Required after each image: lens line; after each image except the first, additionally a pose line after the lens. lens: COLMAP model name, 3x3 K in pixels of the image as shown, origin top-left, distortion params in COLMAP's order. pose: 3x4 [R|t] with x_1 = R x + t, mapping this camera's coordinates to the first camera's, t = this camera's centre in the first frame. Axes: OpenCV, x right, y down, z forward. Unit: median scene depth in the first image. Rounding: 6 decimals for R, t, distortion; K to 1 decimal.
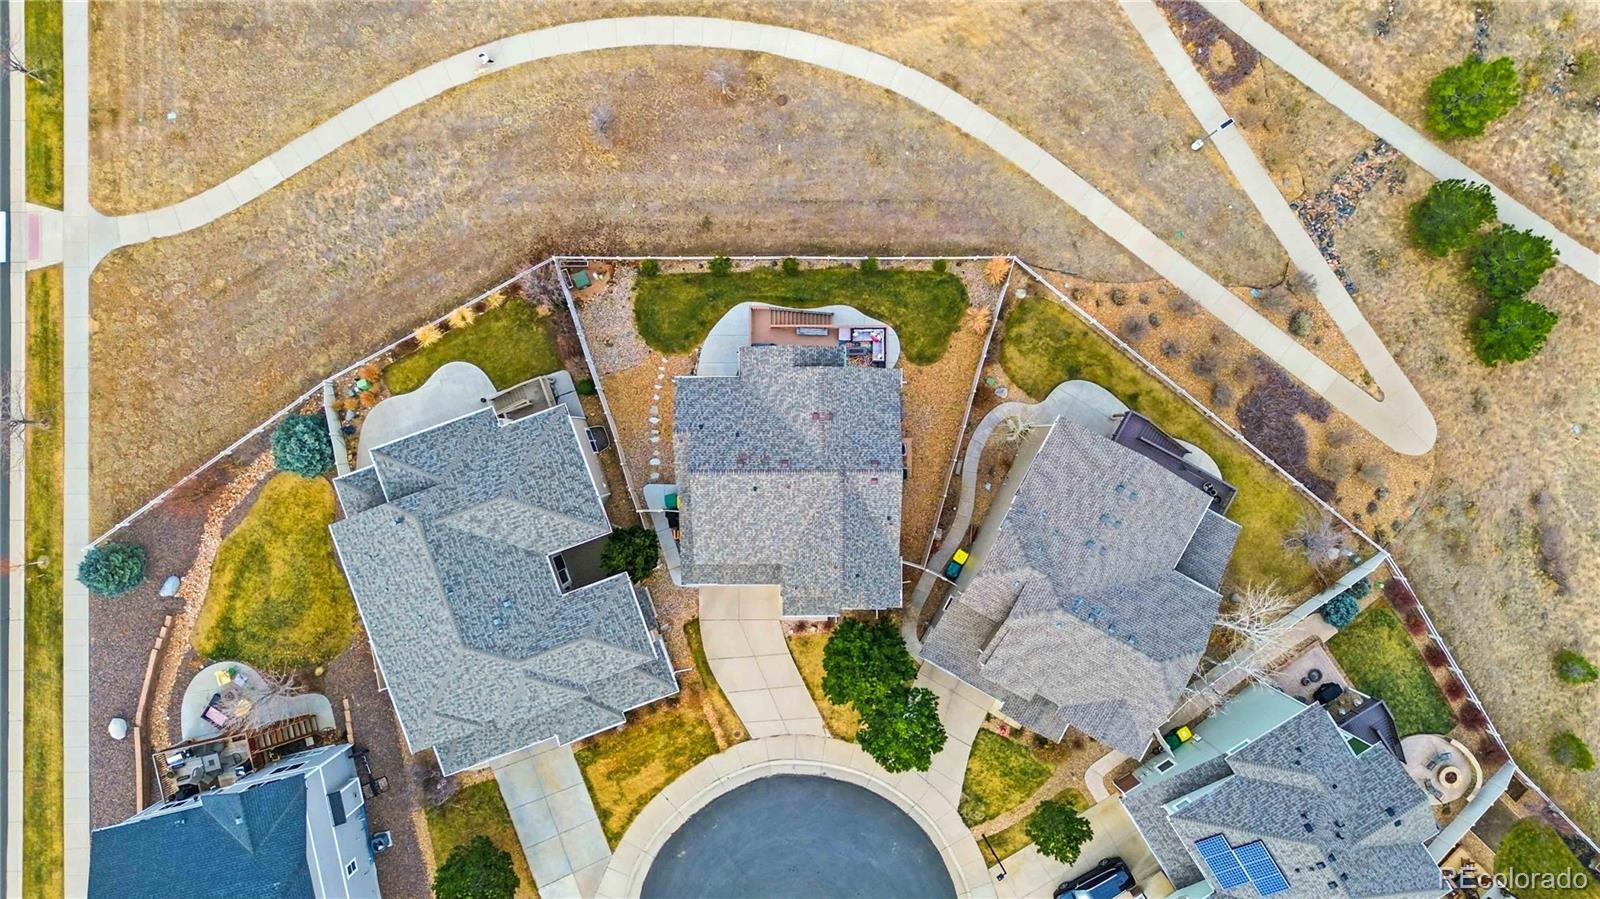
lens RADIAL K [[1118.8, 0, 804.4], [0, 1118.8, 449.0], [0, 0, 1]] dist [0.057429, -0.076481]
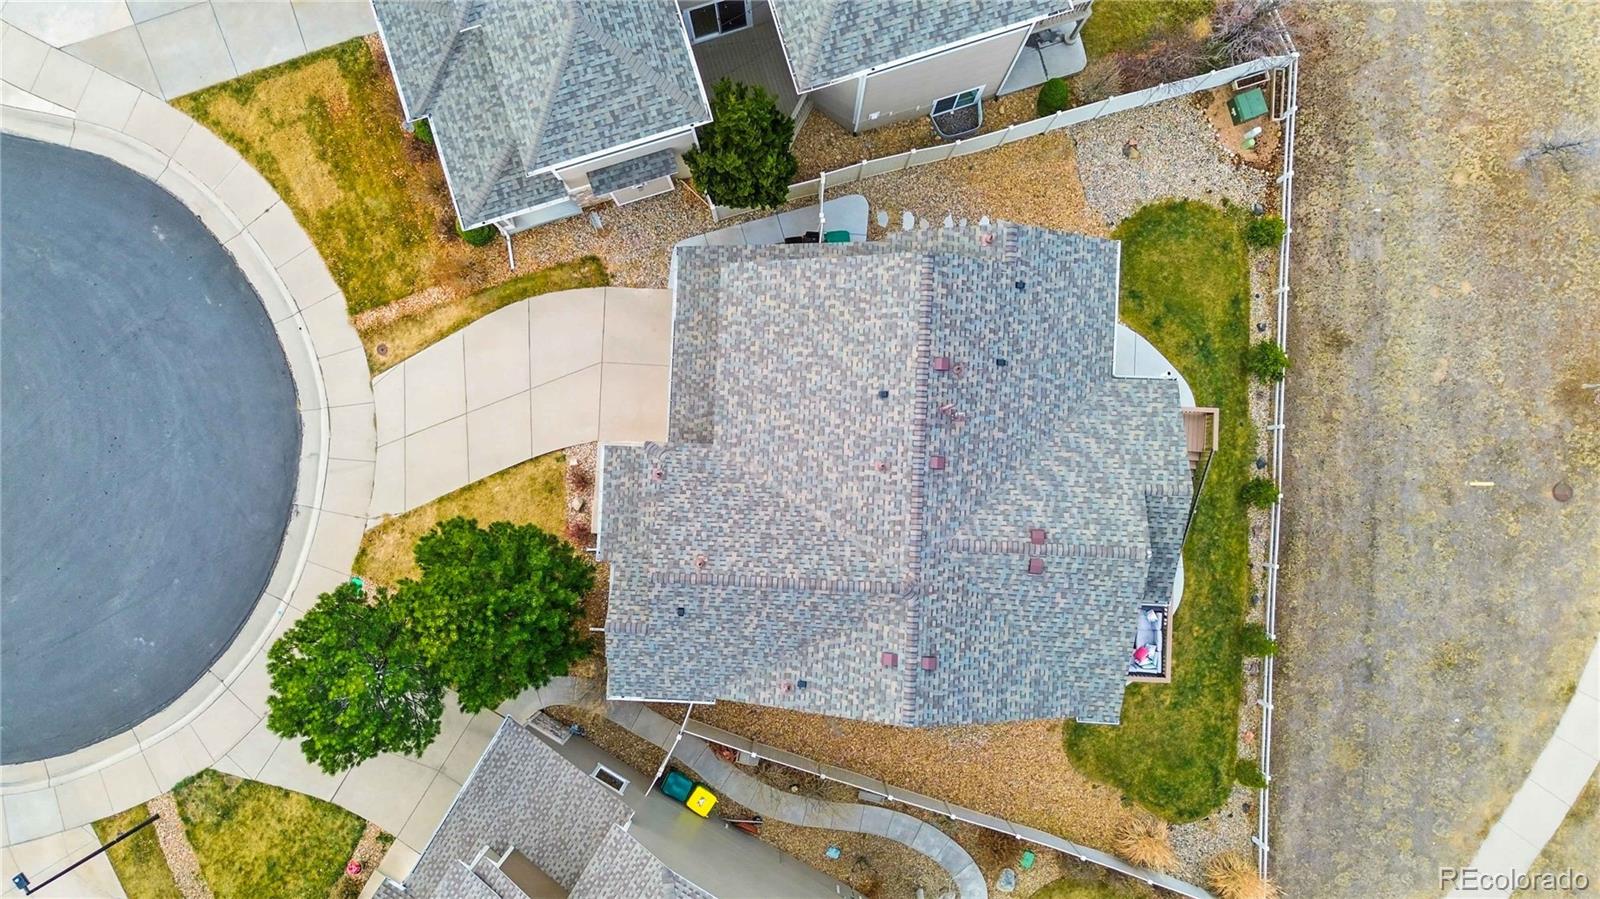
lens RADIAL K [[1118.8, 0, 804.4], [0, 1118.8, 449.0], [0, 0, 1]] dist [0.057429, -0.076481]
pose [[-0.046617, 0.998145, -0.039168, -0.002277], [-0.998774, -0.047227, -0.014804, 0.063964], [-0.016627, 0.038430, 0.999123, 0.475640]]
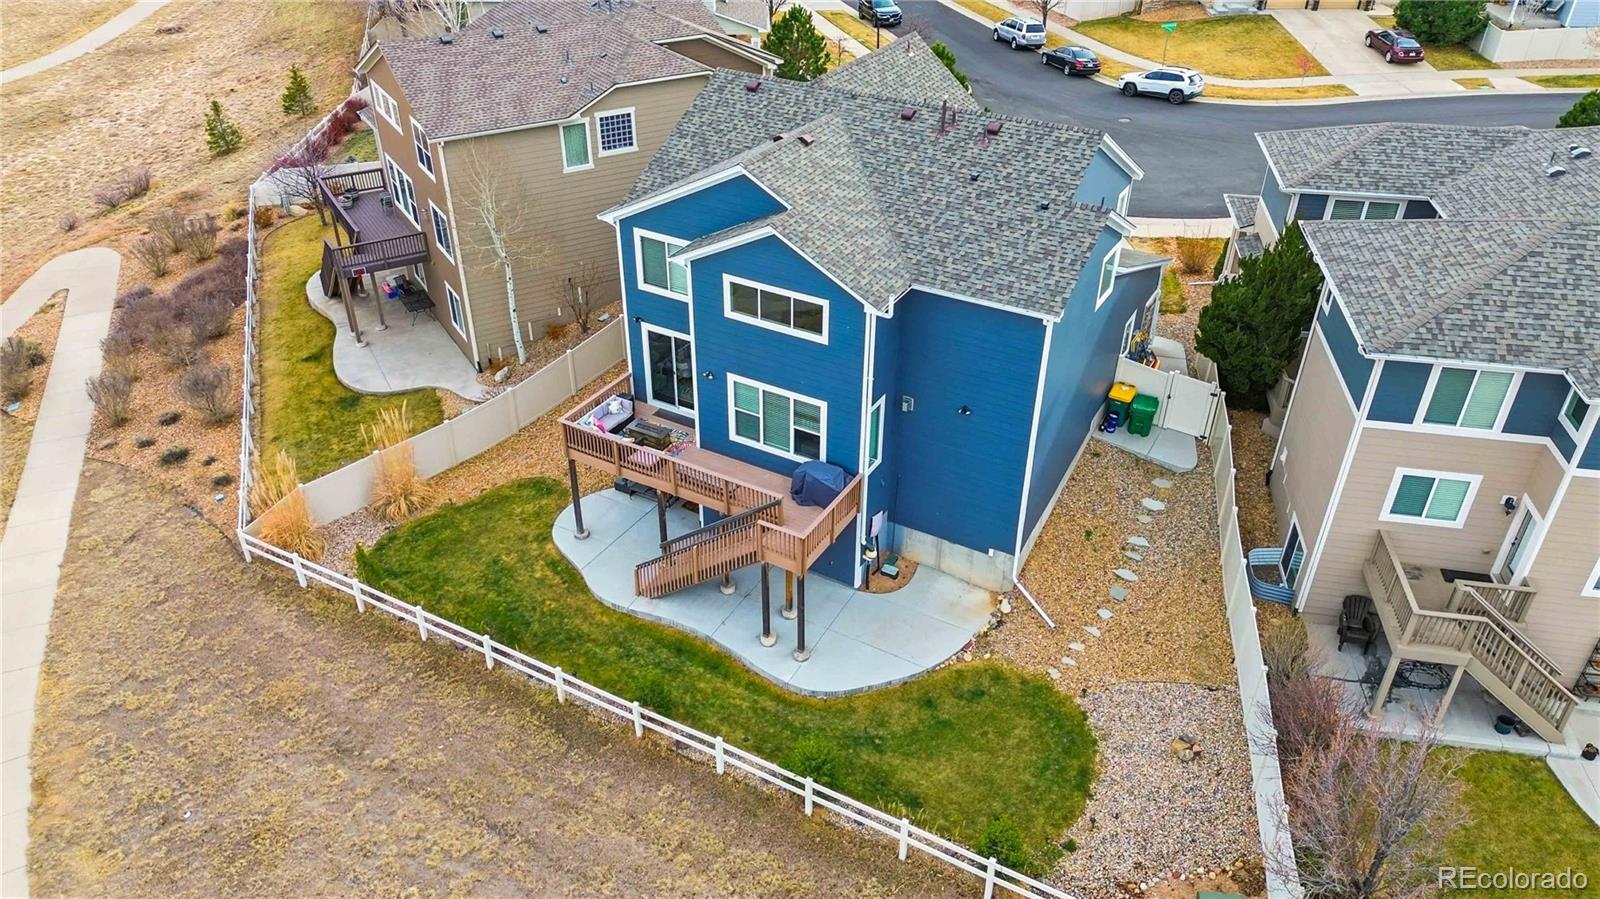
lens RADIAL K [[1118.8, 0, 804.4], [0, 1118.8, 449.0], [0, 0, 1]] dist [0.057429, -0.076481]
pose [[-0.866029, -0.289481, 0.407669, -0.191010], [0.499922, -0.487578, 0.715783, -0.375273], [-0.008435, 0.823692, 0.566975, 0.728557]]
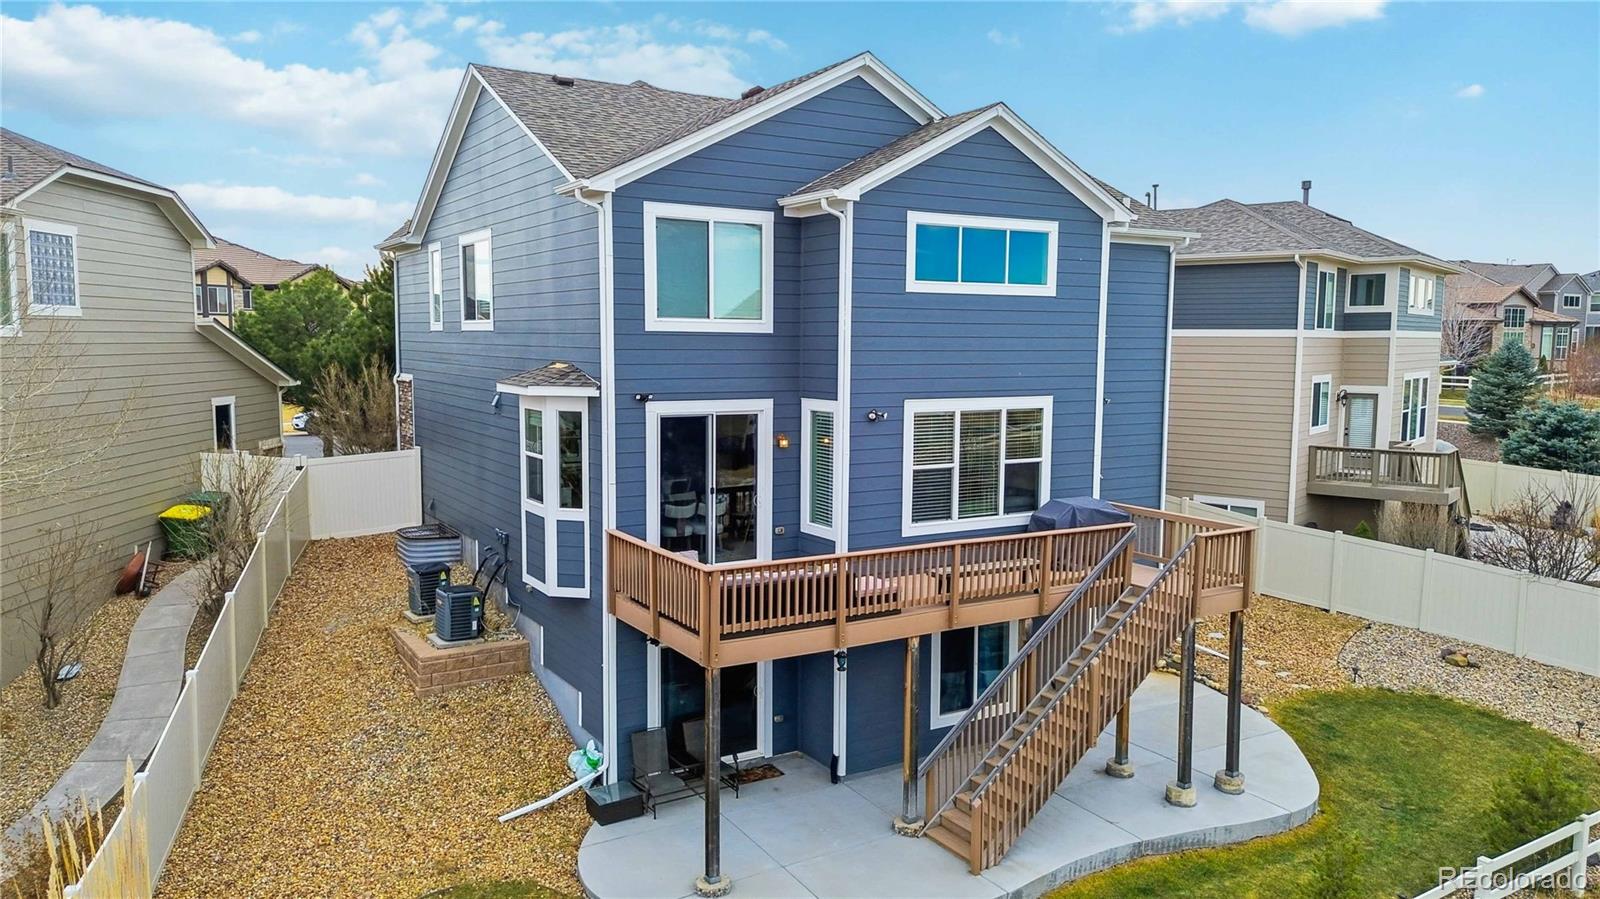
lens RADIAL K [[1118.8, 0, 804.4], [0, 1118.8, 449.0], [0, 0, 1]] dist [0.057429, -0.076481]
pose [[-0.863154, 0.035984, -0.503658, 0.150105], [-0.504322, -0.110814, 0.856376, -0.273386], [-0.024996, 0.993190, 0.113797, 0.924316]]
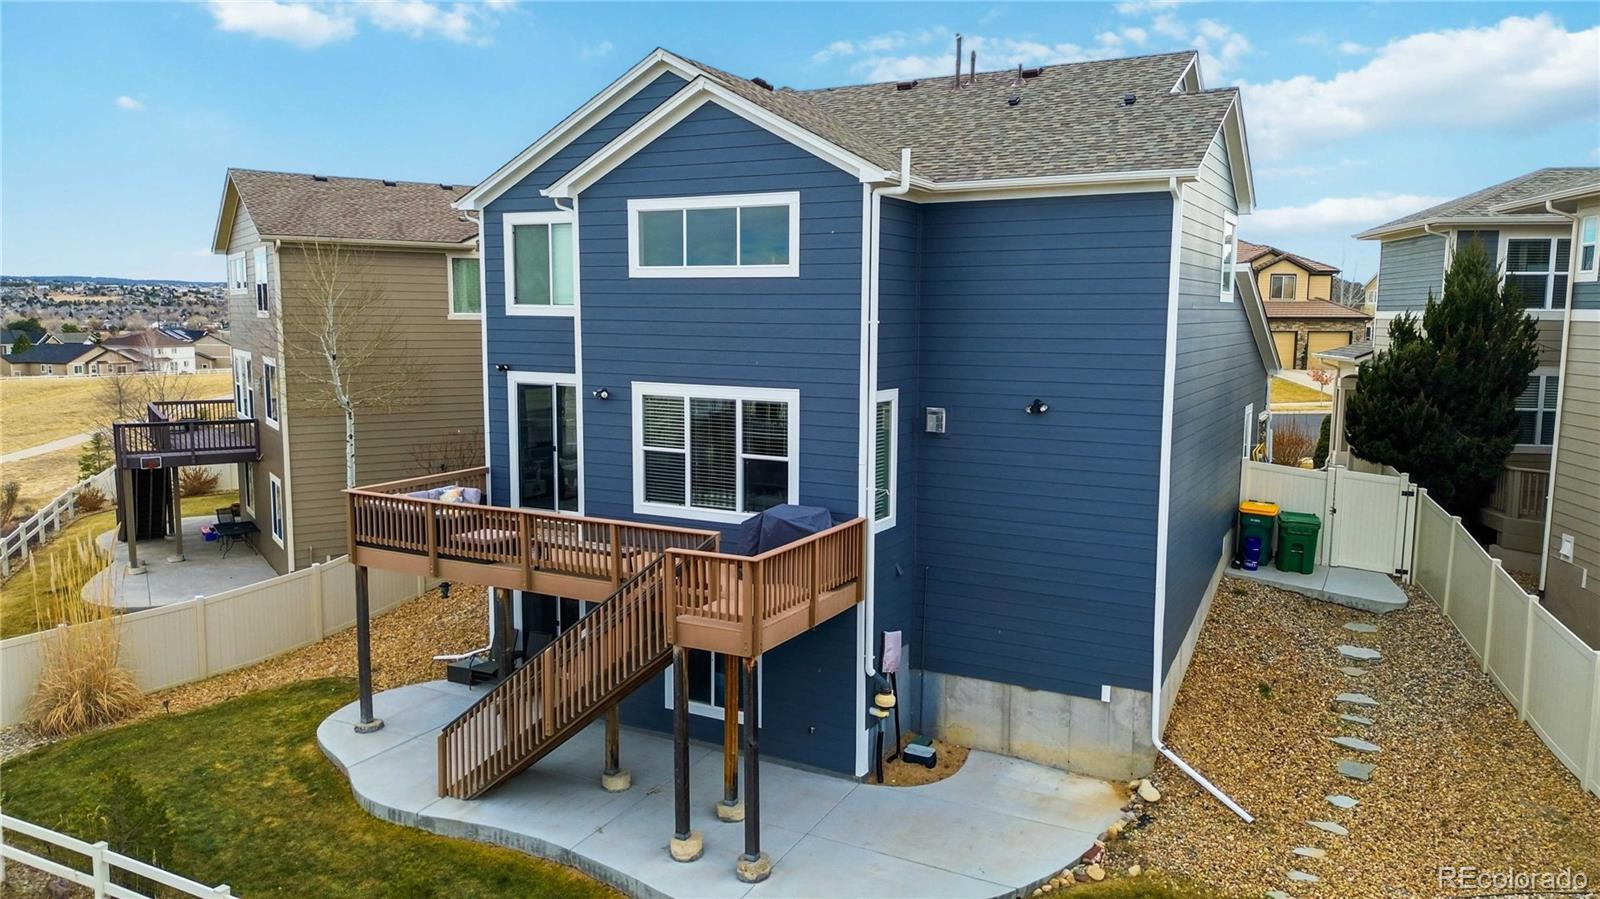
lens RADIAL K [[1118.8, 0, 804.4], [0, 1118.8, 449.0], [0, 0, 1]] dist [0.057429, -0.076481]
pose [[-0.879102, -0.073977, 0.470858, -0.141063], [0.476592, -0.123368, 0.870425, -0.279280], [-0.006302, 0.989600, 0.143709, 0.919350]]
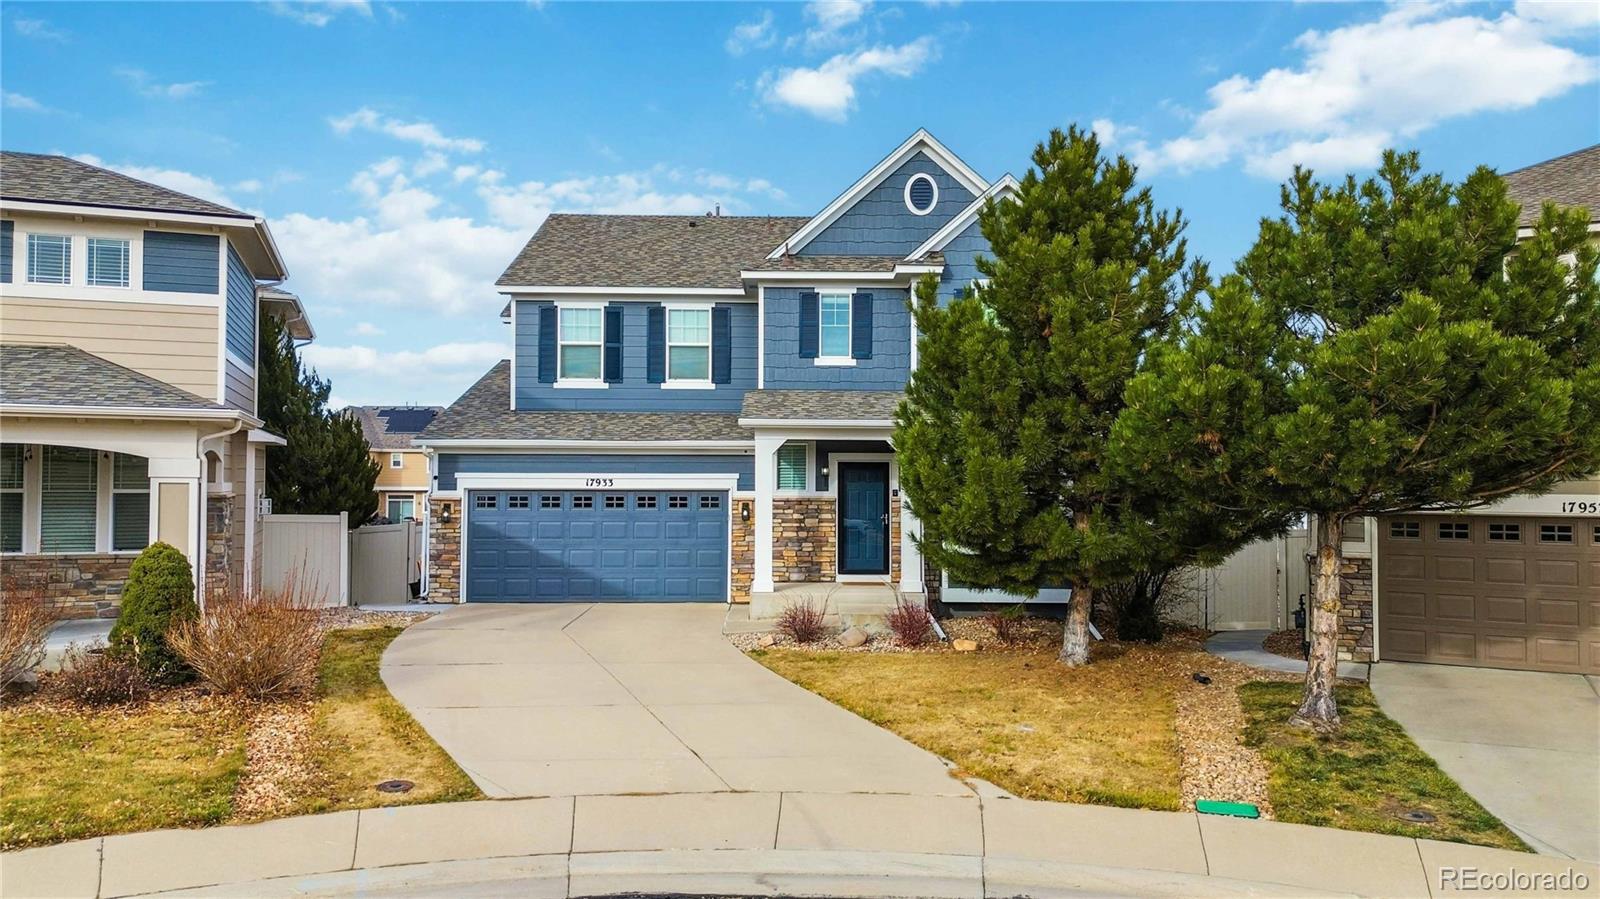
lens RADIAL K [[1118.8, 0, 804.4], [0, 1118.8, 449.0], [0, 0, 1]] dist [0.057429, -0.076481]
pose [[0.999877, -0.002724, 0.015473, -0.006964], [0.015419, -0.018694, -0.999706, 0.408526], [0.003013, 0.999822, -0.018650, 0.956945]]
